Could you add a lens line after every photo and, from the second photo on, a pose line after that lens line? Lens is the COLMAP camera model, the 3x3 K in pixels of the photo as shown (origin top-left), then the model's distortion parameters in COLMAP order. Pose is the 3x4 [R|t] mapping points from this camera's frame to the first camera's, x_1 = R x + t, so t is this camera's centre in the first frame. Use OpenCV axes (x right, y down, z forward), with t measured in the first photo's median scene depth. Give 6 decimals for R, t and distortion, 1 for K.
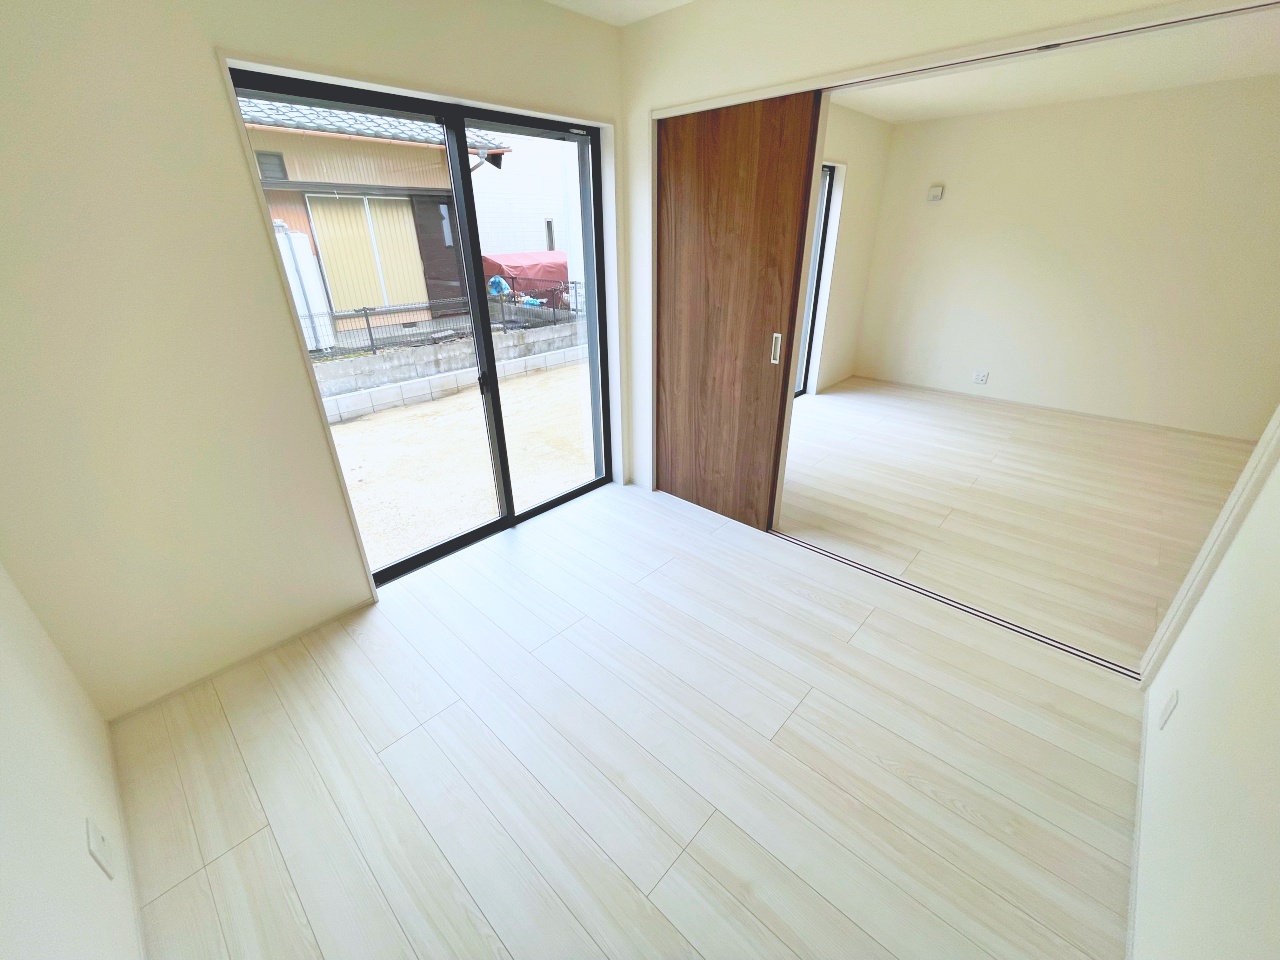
lens RADIAL K [[517.8, 0, 636.2], [0, 517.8, 477.2], [0, 0, 1]] dist [0.001255, 0.000490]
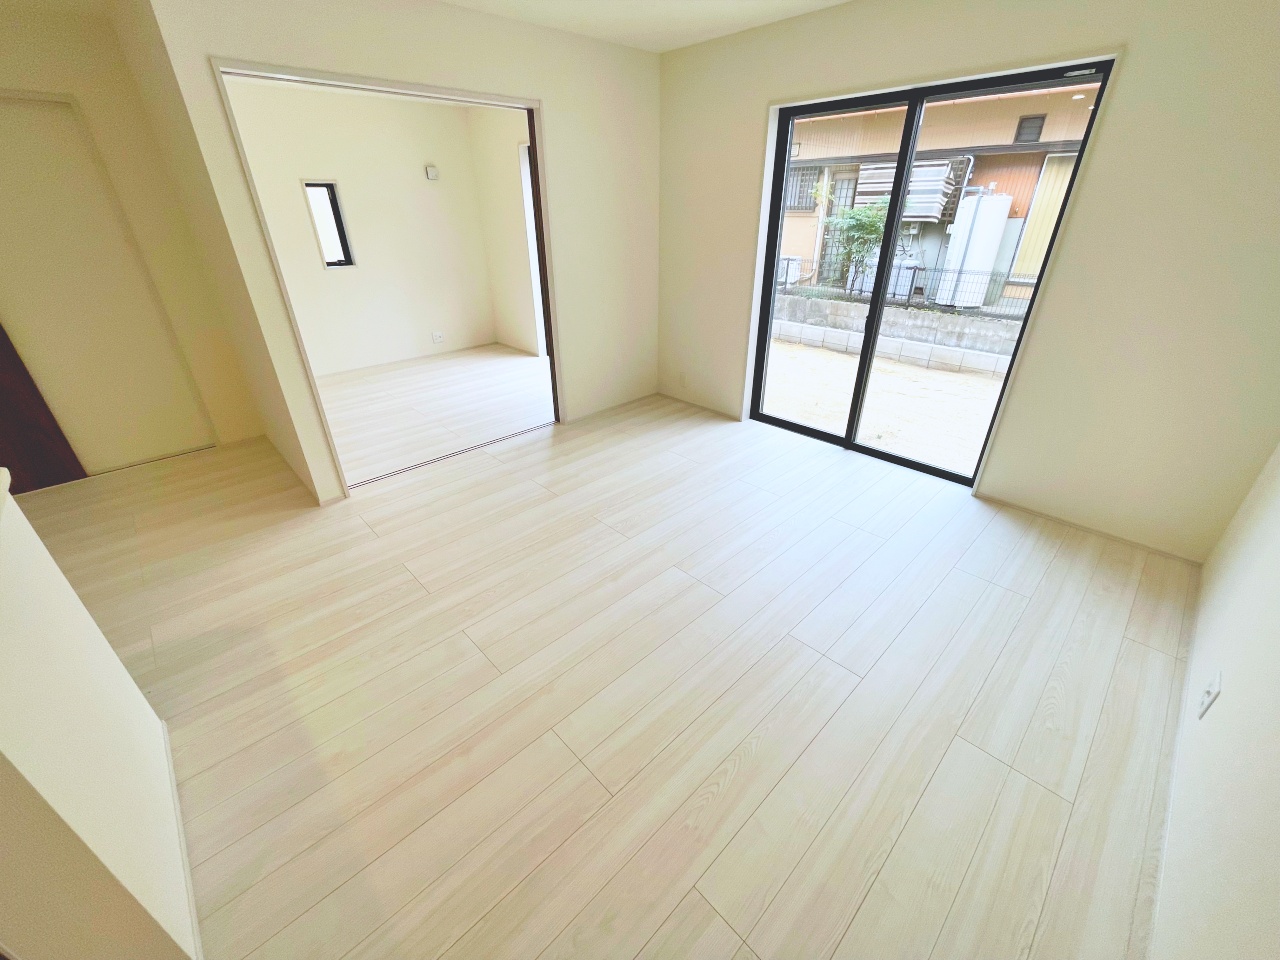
lens RADIAL K [[517.8, 0, 636.2], [0, 517.8, 477.2], [0, 0, 1]] dist [0.001255, 0.000490]
pose [[-0.060823, 0.476125, -0.877272, 0.632495], [-0.421175, 0.784582, 0.455020, -0.205403], [0.904938, 0.397161, 0.152811, 0.429997]]
